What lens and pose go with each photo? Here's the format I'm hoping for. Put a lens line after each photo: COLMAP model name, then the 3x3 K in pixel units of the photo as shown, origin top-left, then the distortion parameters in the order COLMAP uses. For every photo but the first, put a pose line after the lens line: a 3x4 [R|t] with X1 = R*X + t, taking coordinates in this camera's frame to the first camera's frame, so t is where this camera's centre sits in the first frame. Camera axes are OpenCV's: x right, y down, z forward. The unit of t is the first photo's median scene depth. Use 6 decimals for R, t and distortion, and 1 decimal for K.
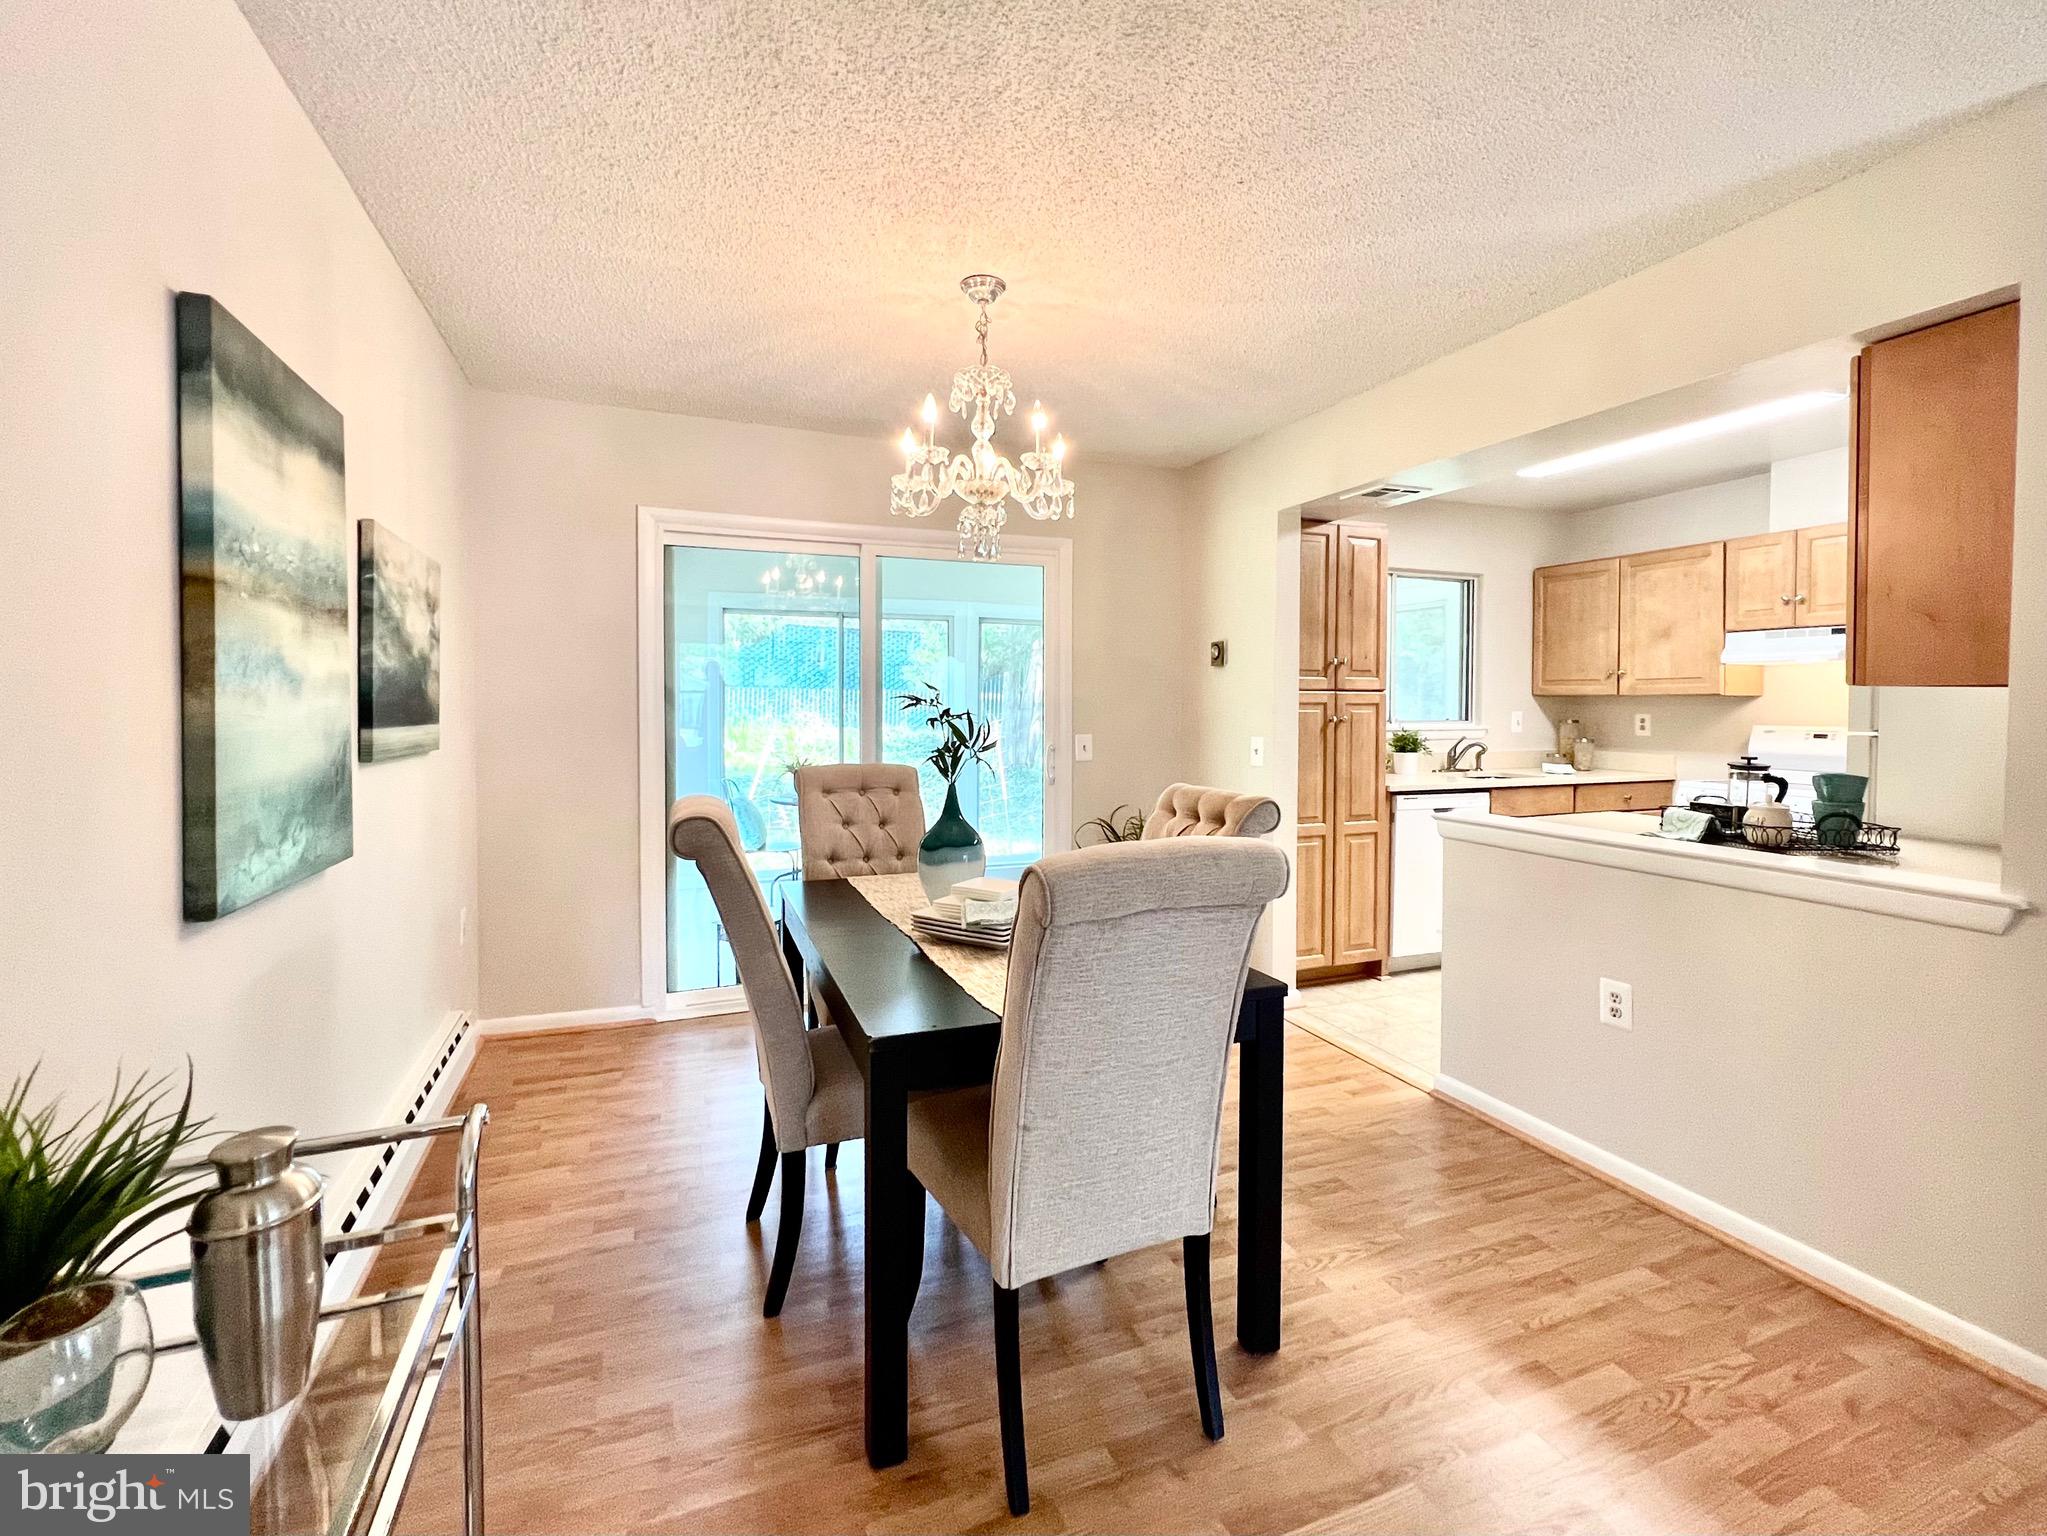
lens RADIAL K [[897.4, 0, 1020.6], [0, 897.4, 710.1], [0, 0, 1]] dist [-0.002458, -0.000362]
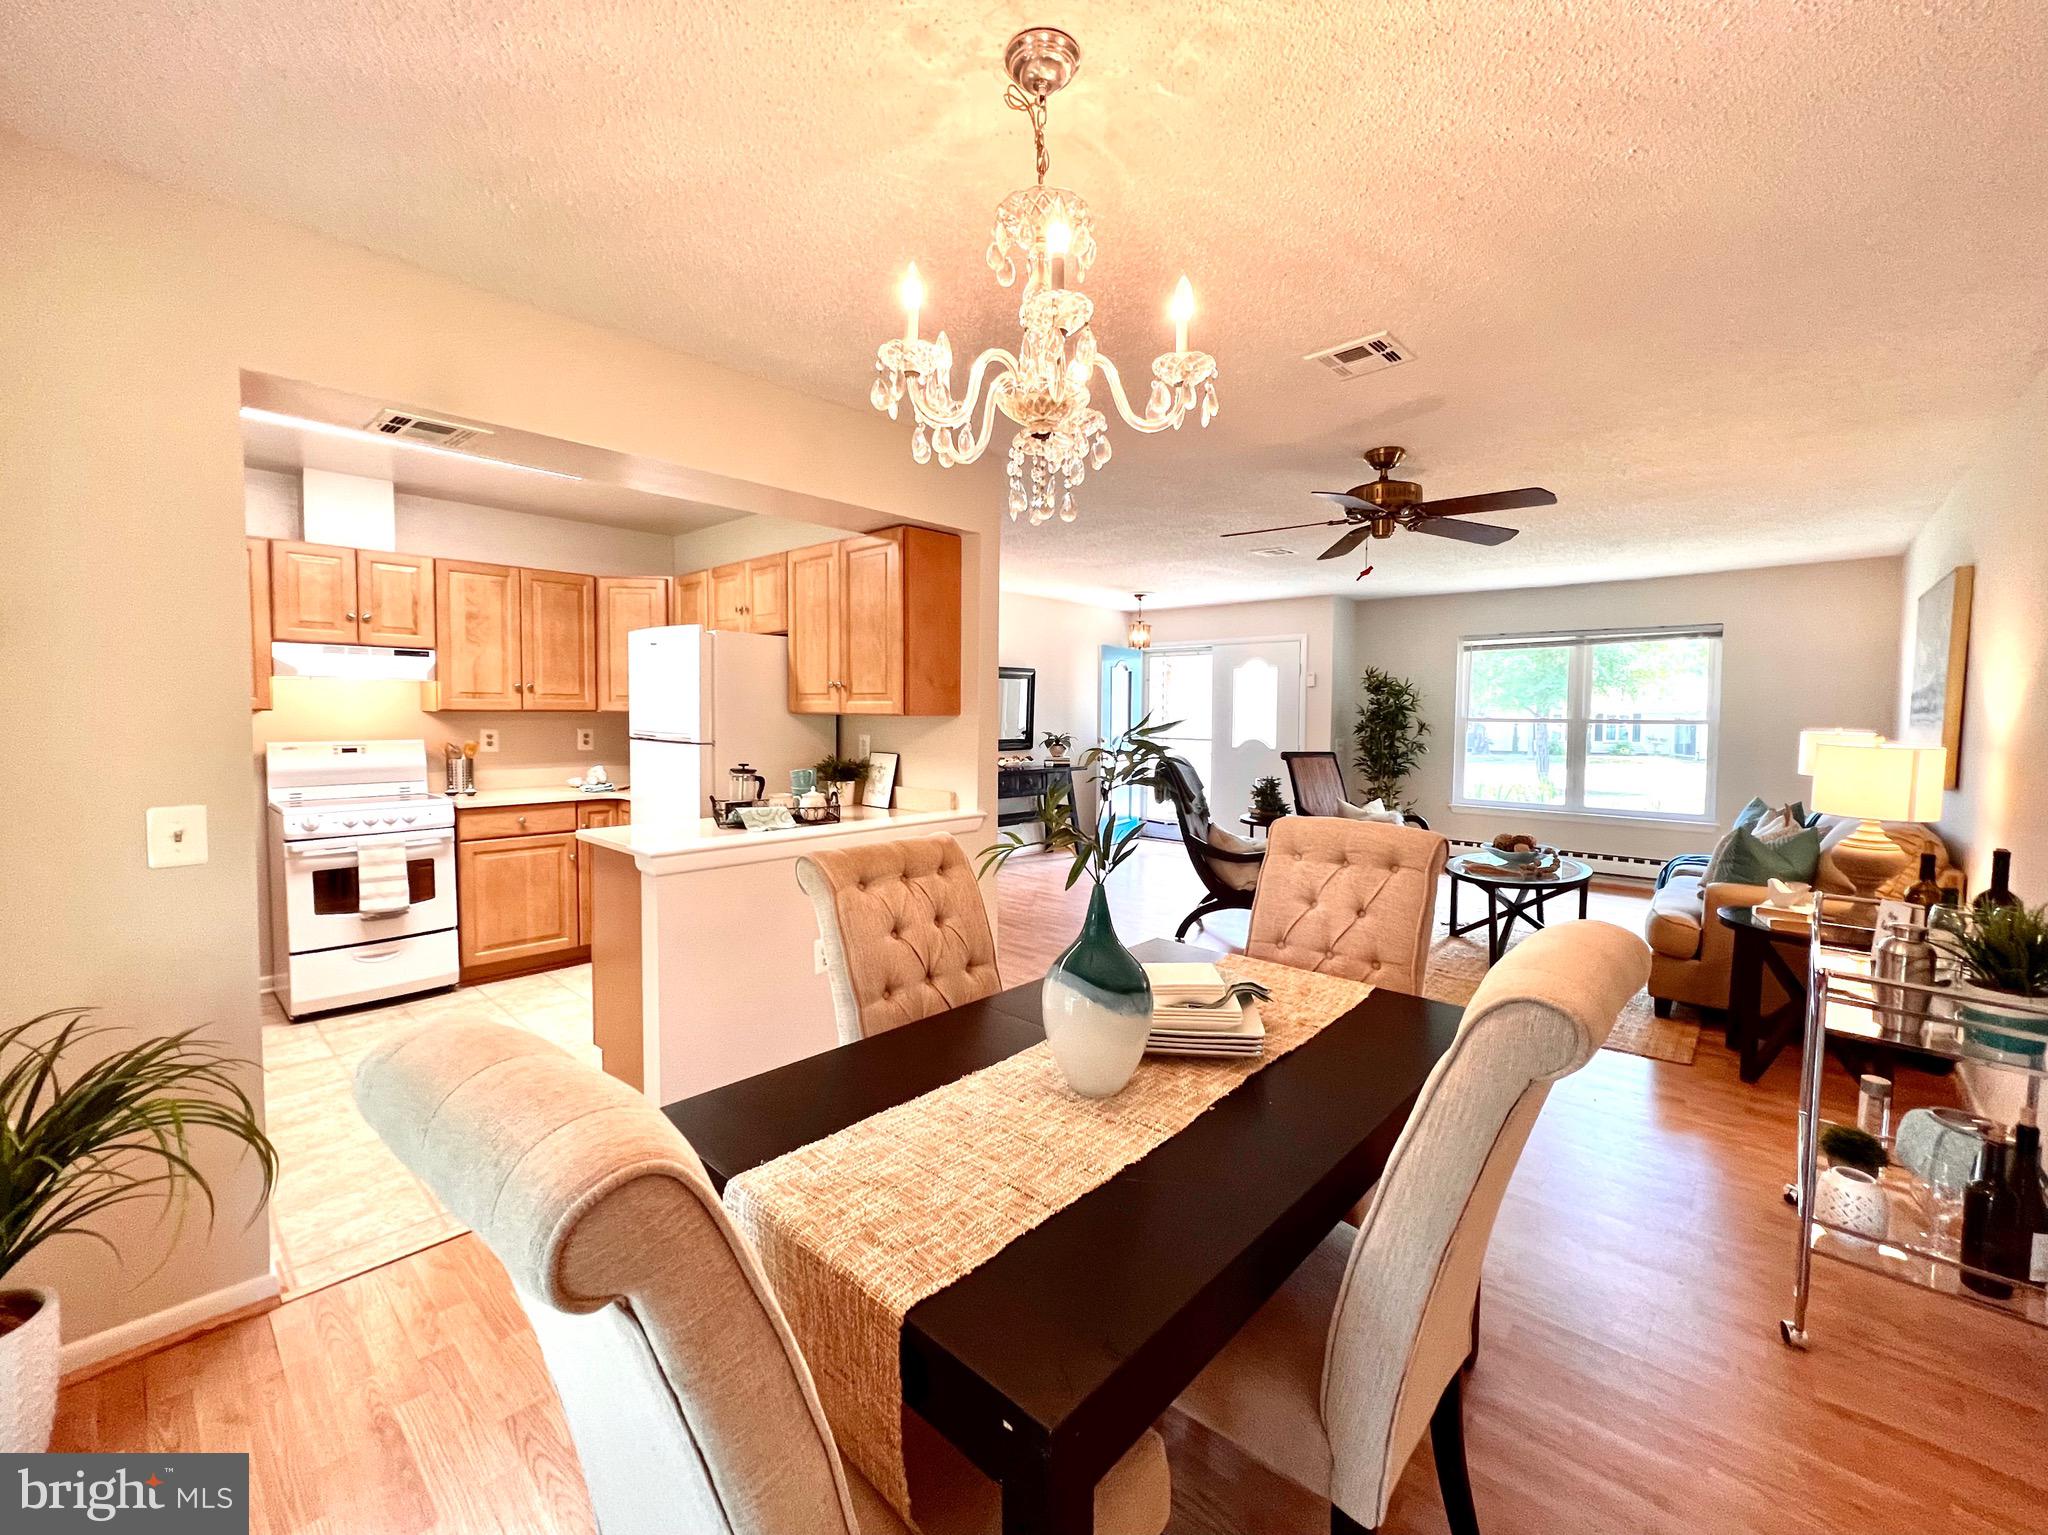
lens RADIAL K [[841.7, 0, 1021.0], [0, 841.7, 749.5], [0, 0, 1]] dist [-0.000933, -0.000091]
pose [[-0.438780, -0.049184, 0.897248, -0.302536], [0.000104, 0.998498, 0.054785, -0.023435], [-0.898595, 0.024132, -0.438116, 0.683525]]
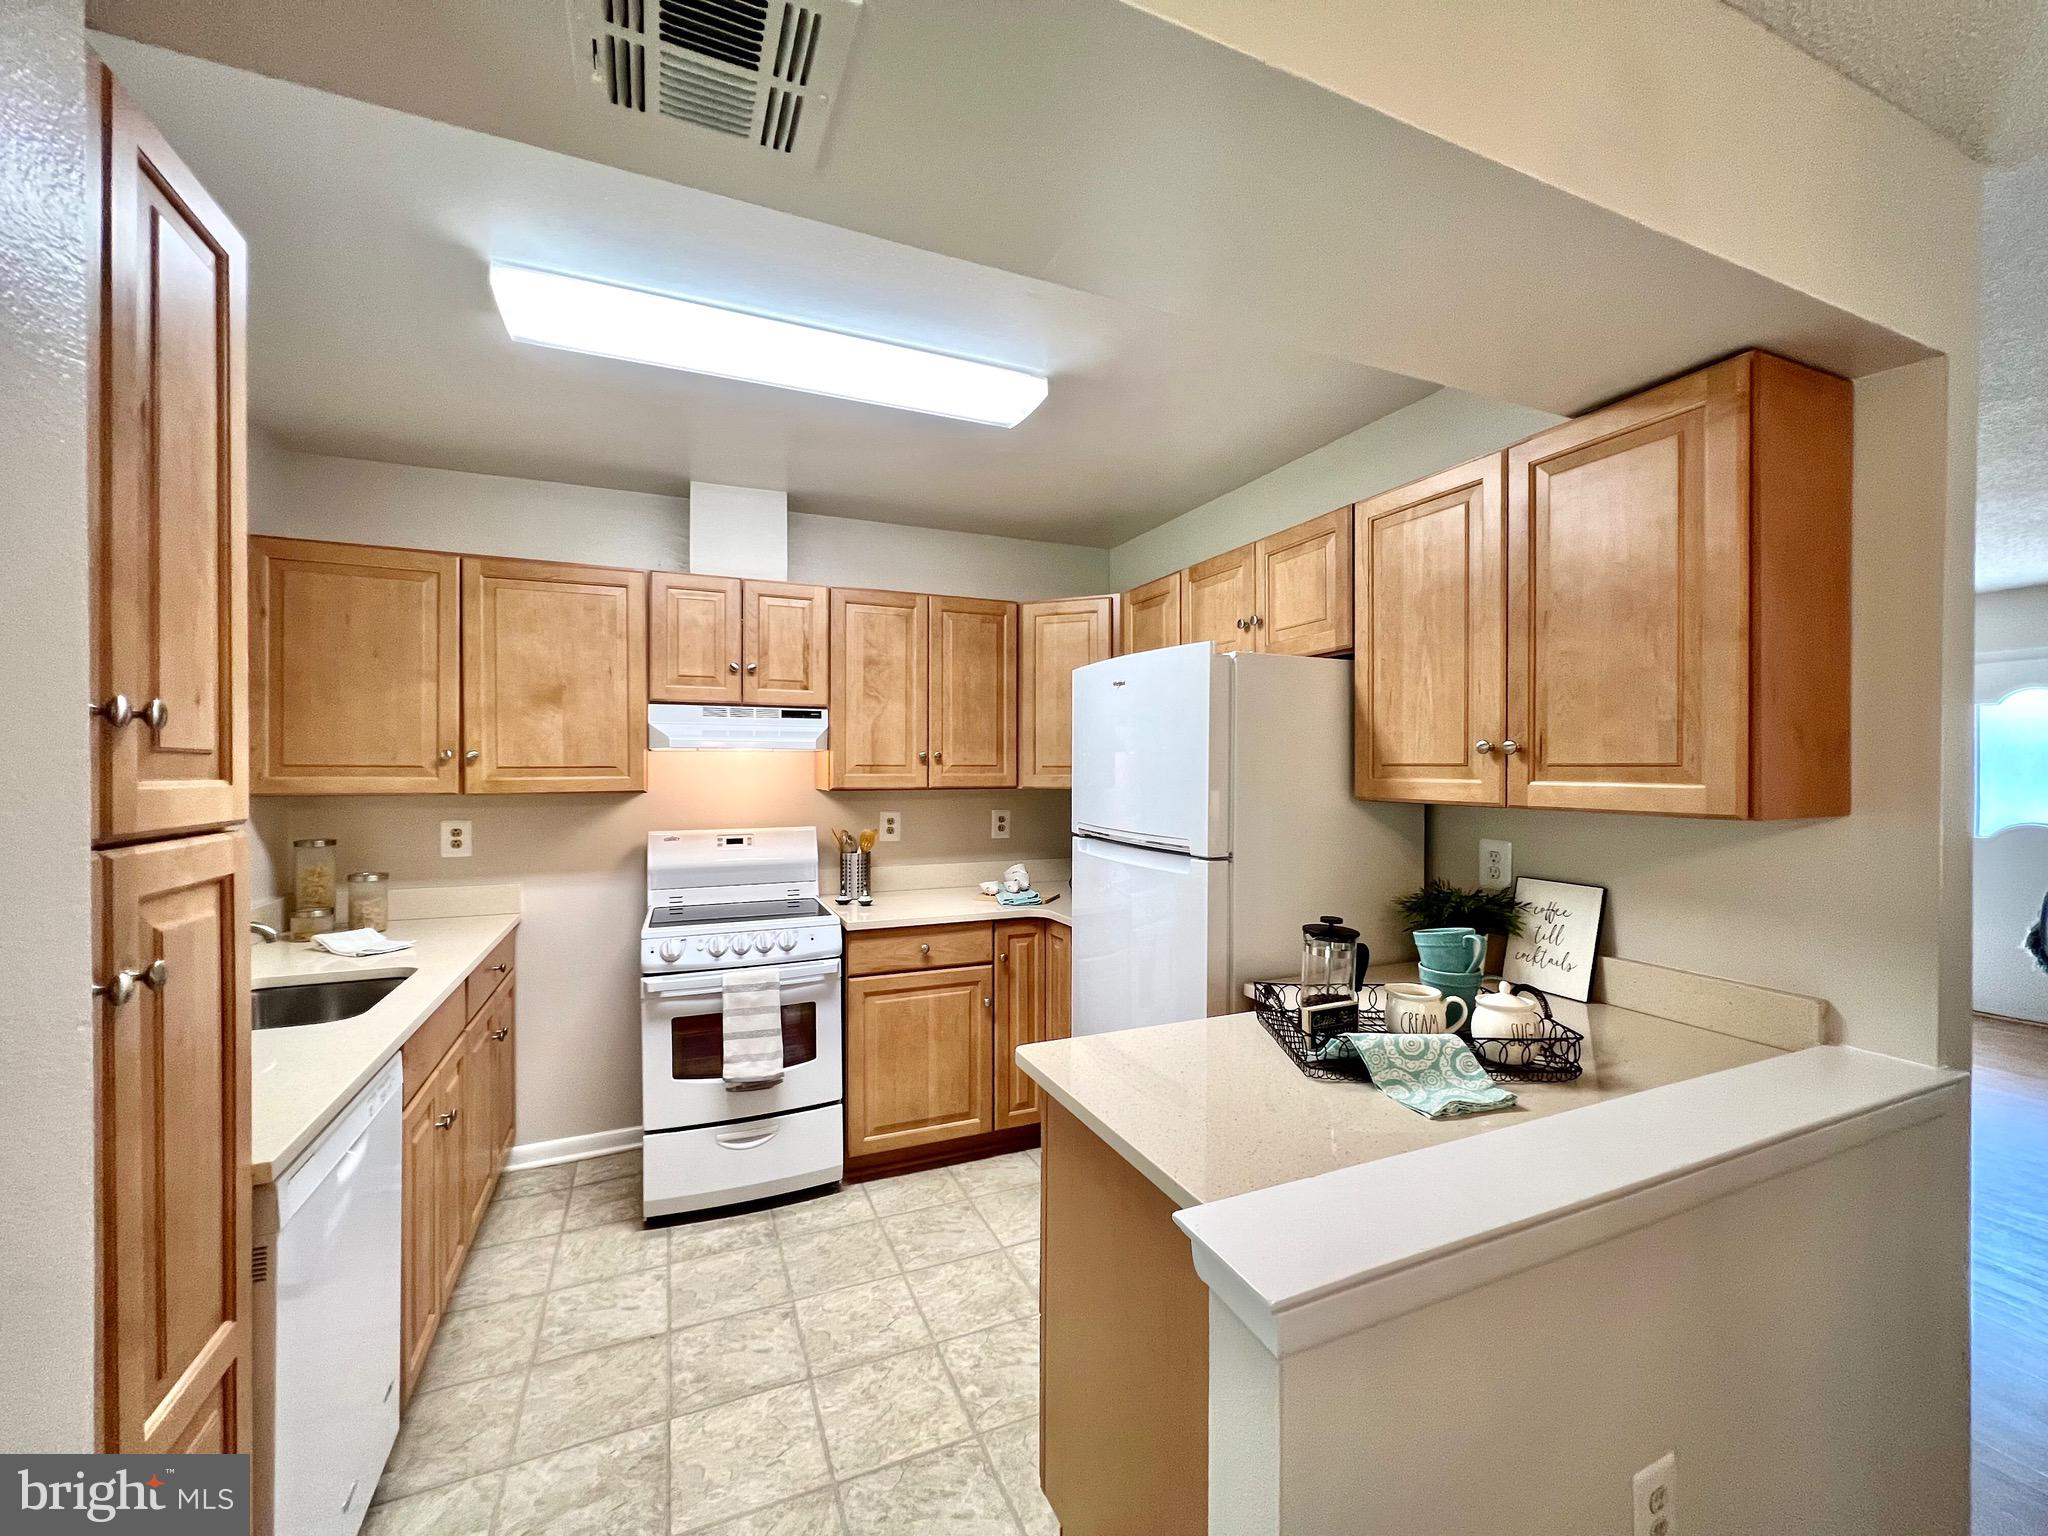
lens RADIAL K [[825.5, 0, 1024.8], [0, 825.5, 770.8], [0, 0, 1]] dist [-0.000080, -0.000023]
pose [[-0.036963, -0.008163, 0.999283, 0.132257], [0.010018, 0.999913, 0.008539, -0.035626], [-0.999266, 0.010326, -0.036878, 0.718670]]
